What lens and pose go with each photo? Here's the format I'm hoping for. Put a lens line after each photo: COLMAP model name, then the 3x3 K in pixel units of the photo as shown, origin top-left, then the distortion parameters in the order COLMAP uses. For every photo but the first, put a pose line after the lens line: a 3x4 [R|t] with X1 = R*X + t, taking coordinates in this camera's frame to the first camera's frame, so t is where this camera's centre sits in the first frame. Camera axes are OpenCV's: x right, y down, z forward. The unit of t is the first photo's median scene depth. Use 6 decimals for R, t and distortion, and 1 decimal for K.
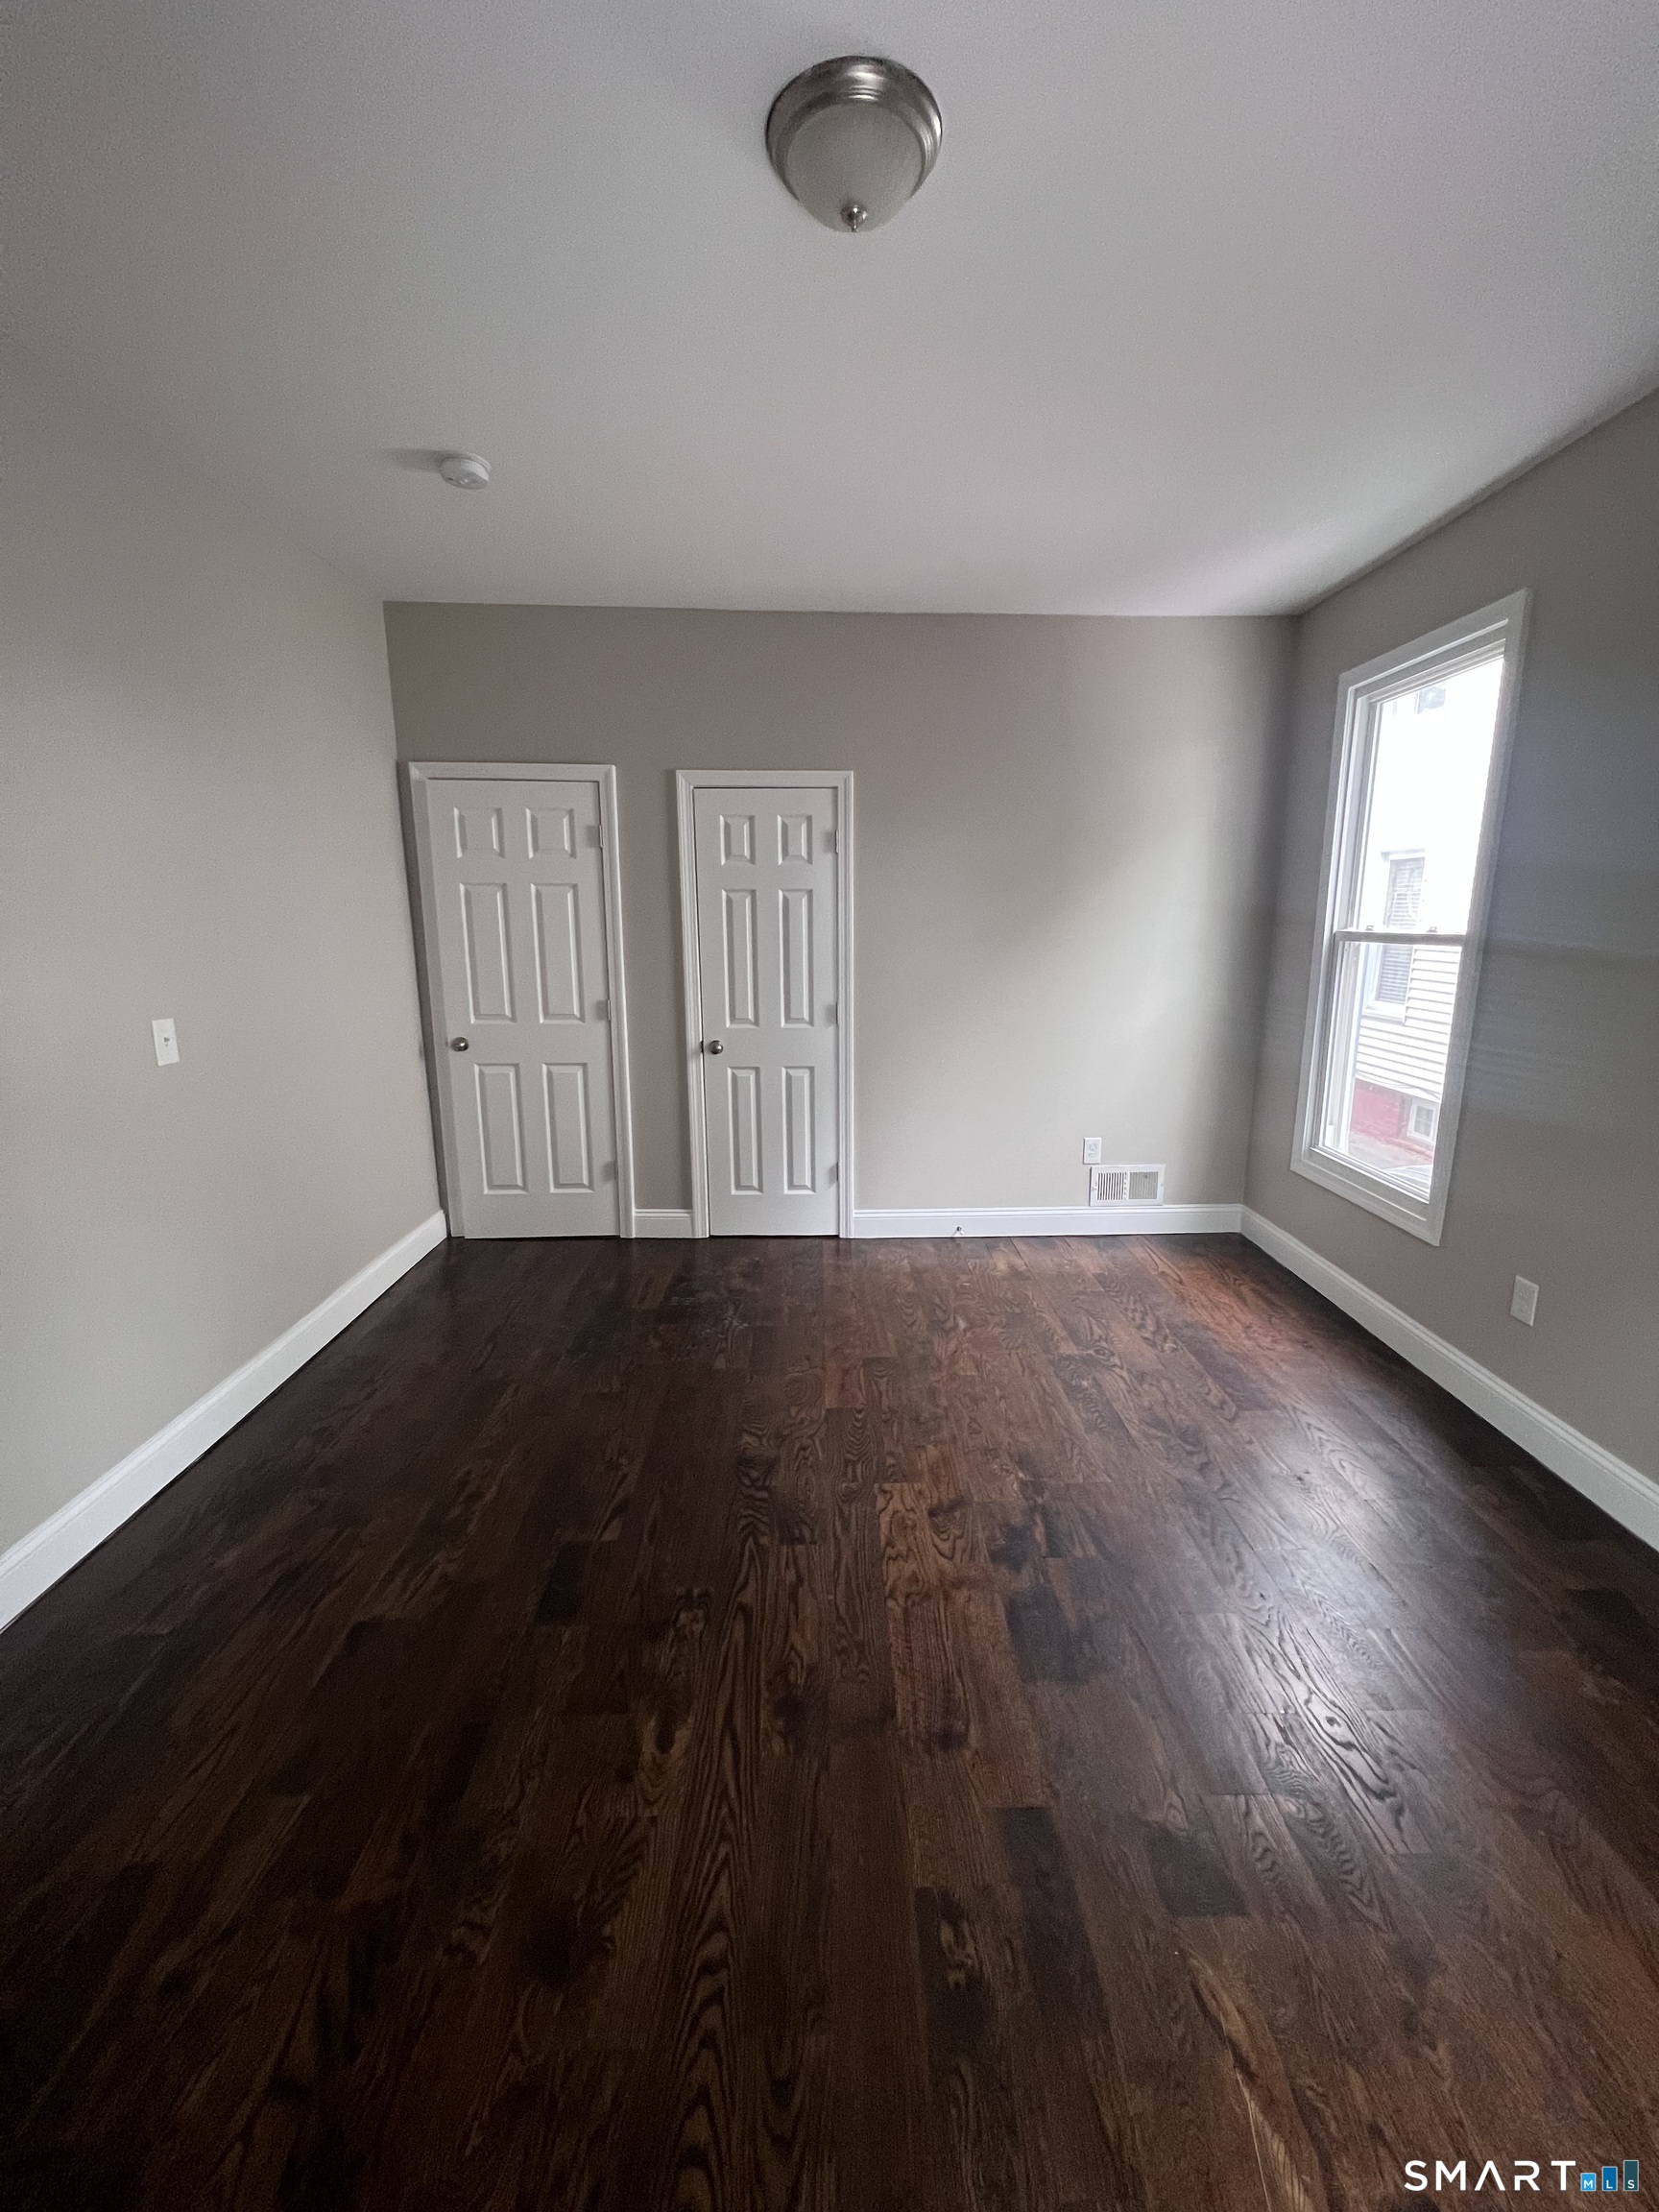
lens RADIAL K [[884.5, 0, 837.7], [0, 884.5, 1095.3], [0, 0, 1]] dist [0.002071, -0.000092]
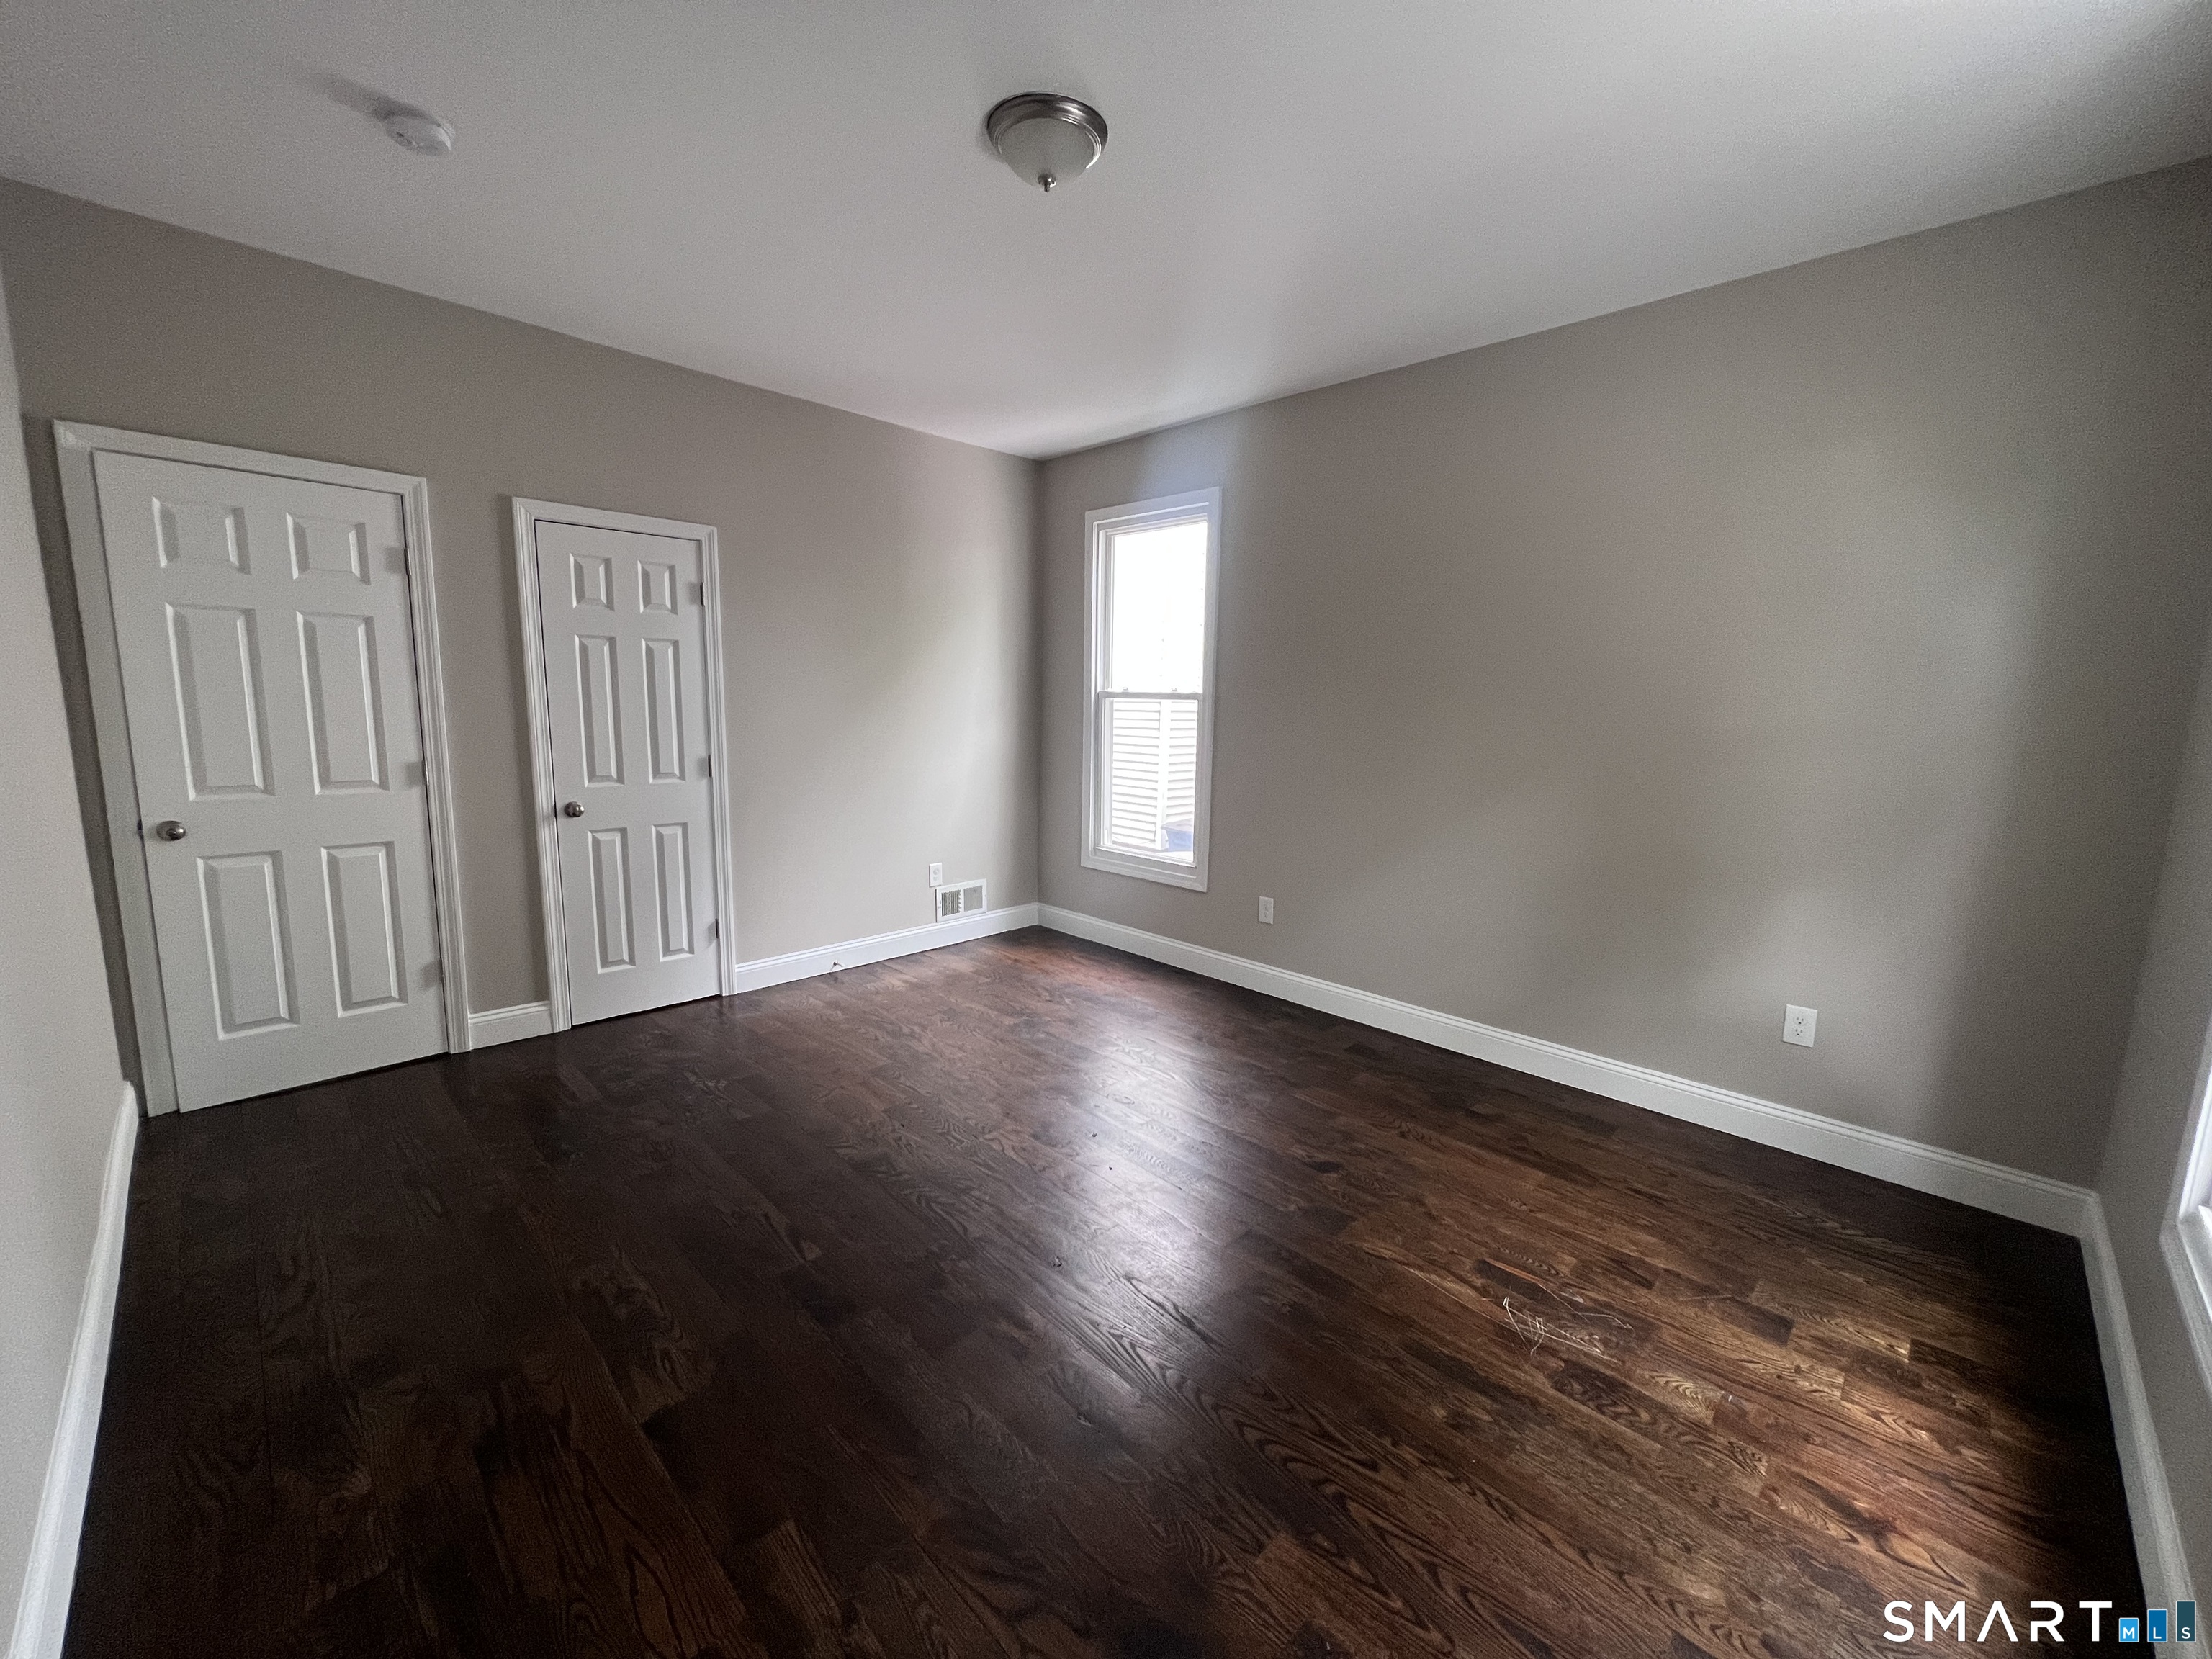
lens RADIAL K [[884.5, 0, 1096.5], [0, 884.5, 818.9], [0, 0, 1]] dist [0.002071, -0.000092]
pose [[0.726262, -0.080606, 0.682676, -0.380304], [0.116005, 0.993230, -0.006137, 0.022399], [-0.677560, 0.083651, 0.730695, -0.009230]]
